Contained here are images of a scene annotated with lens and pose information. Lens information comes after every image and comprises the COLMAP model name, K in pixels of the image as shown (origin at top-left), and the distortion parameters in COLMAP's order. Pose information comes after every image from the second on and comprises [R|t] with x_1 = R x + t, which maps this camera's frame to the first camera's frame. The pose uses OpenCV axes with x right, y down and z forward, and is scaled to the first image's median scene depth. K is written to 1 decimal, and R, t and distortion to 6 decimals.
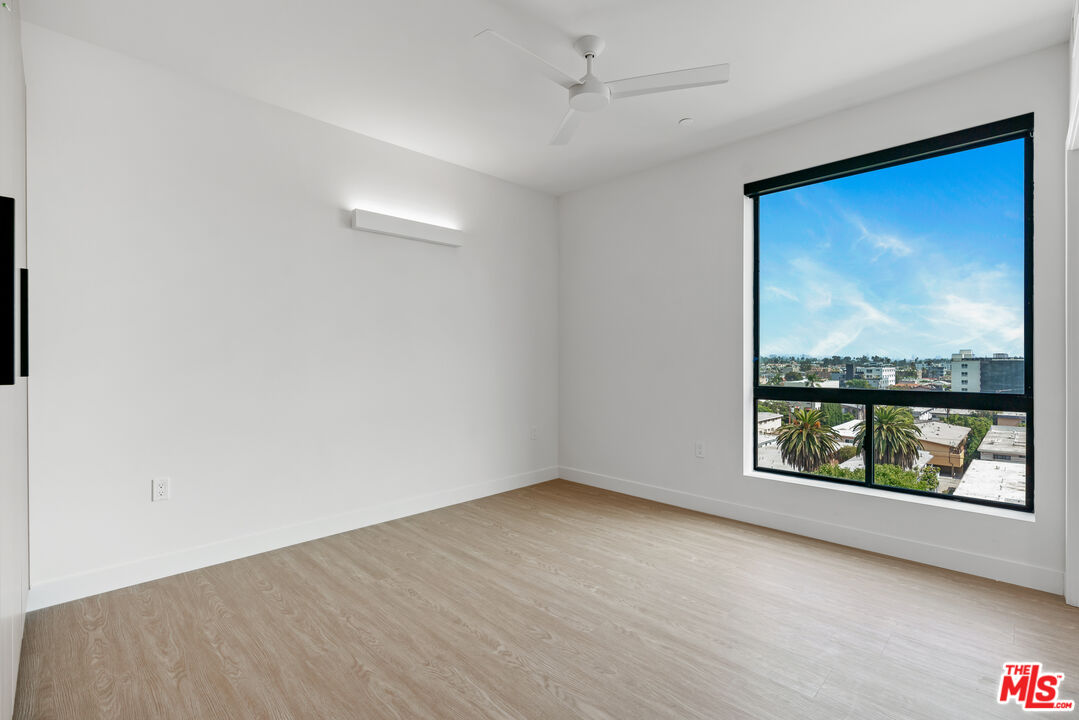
lens RADIAL K [[504.1, 0, 561.2], [0, 504.1, 362.7], [0, 0, 1]] dist [-0.002652, -0.000019]
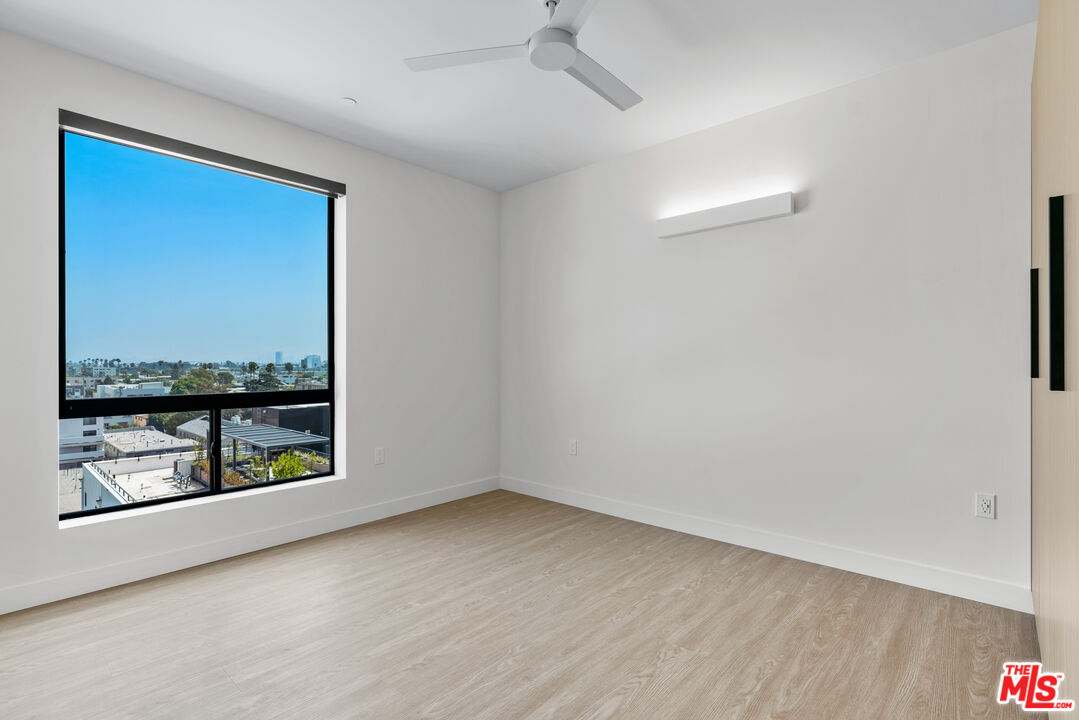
lens RADIAL K [[487.5, 0, 536.5], [0, 487.5, 359.7], [0, 0, 1]] dist [-0.009980, 0.000204]
pose [[-0.003615, 0.008063, 0.999961, -0.364184], [0.006196, 0.999948, -0.008041, -0.002815], [-0.999974, 0.006167, -0.003664, 0.409016]]
